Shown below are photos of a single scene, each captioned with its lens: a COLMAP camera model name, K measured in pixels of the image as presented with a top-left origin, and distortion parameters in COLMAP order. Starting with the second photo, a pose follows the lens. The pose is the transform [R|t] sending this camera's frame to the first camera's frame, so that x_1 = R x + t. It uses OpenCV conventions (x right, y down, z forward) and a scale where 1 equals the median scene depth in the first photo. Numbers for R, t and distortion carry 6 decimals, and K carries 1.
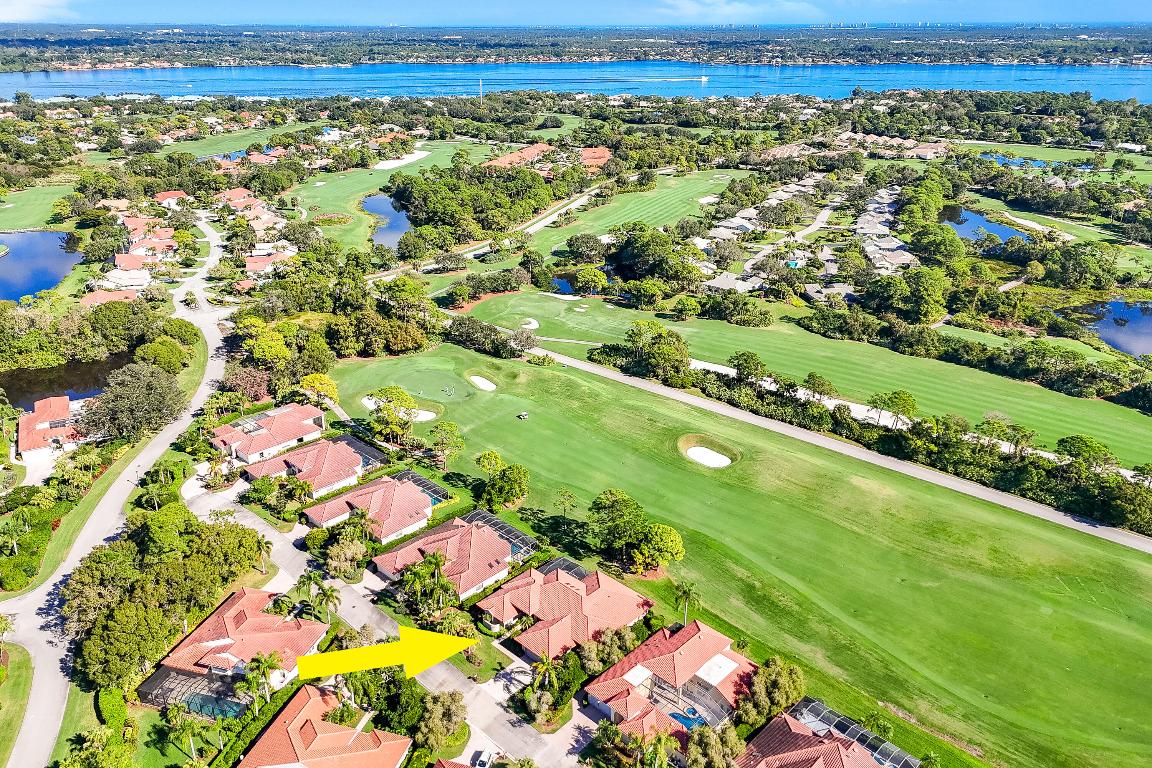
lens RADIAL K [[839.9, 0, 572.3], [0, 839.9, 383.7], [0, 0, 1]] dist [0.064919, -0.058712]
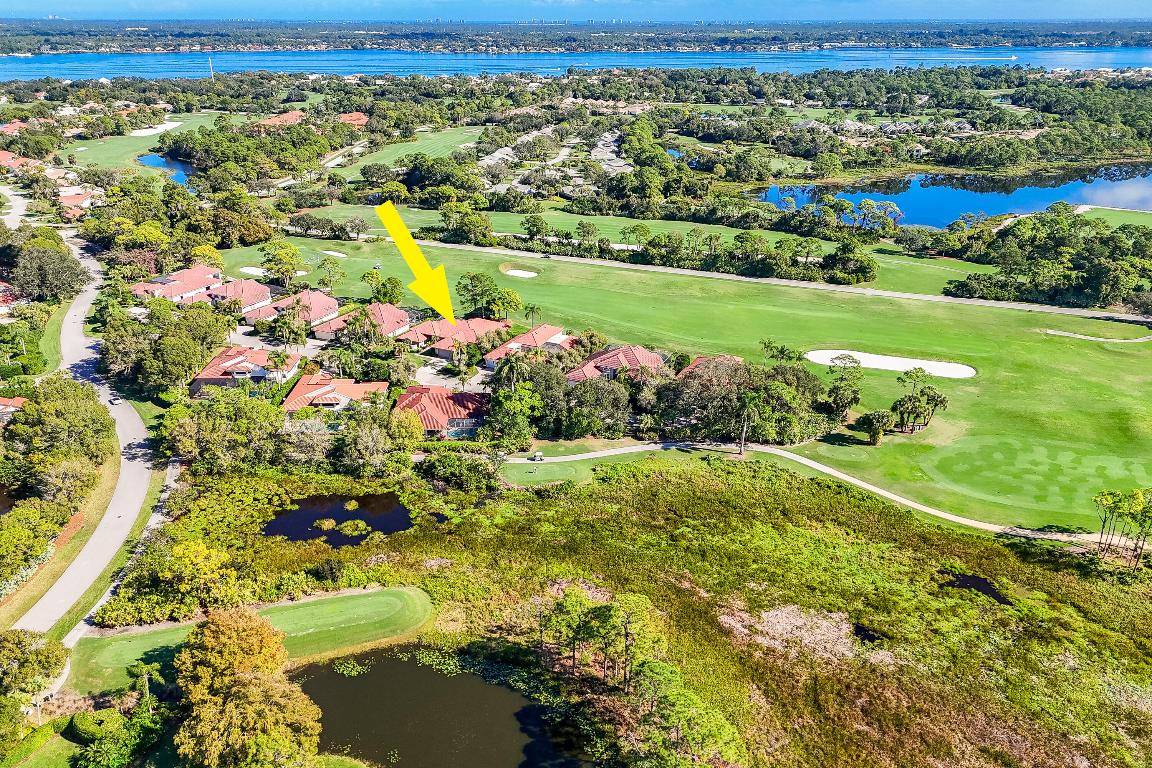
lens RADIAL K [[839.9, 0, 576.8], [0, 839.9, 392.5], [0, 0, 1]] dist [0.064919, -0.058712]
pose [[0.949557, -0.126291, 0.287040, -0.122949], [0.122310, 0.991981, 0.031838, 0.168792], [-0.288759, 0.004876, 0.957389, -0.262105]]
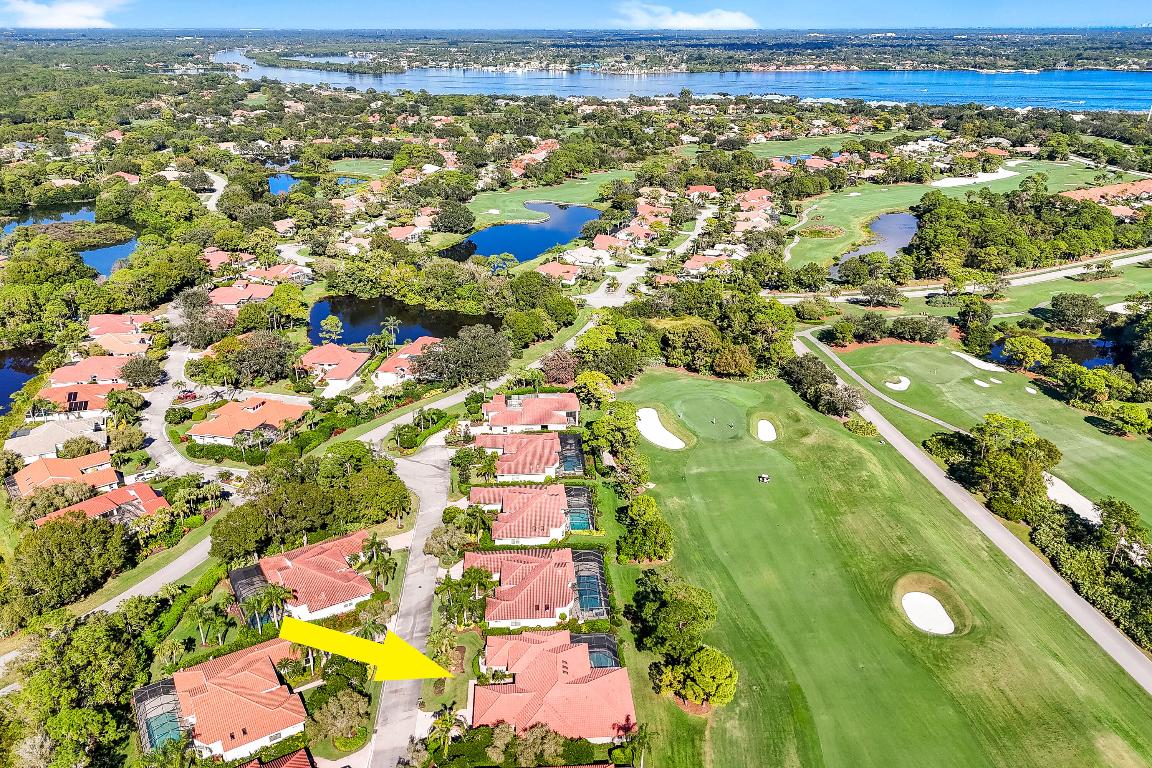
lens RADIAL K [[839.9, 0, 569.5], [0, 839.9, 390.0], [0, 0, 1]] dist [0.064919, -0.058712]
pose [[0.733792, 0.264975, -0.625570, 0.229150], [-0.263324, 0.959753, 0.097648, -0.059230], [0.626267, 0.093074, 0.774033, 0.140671]]
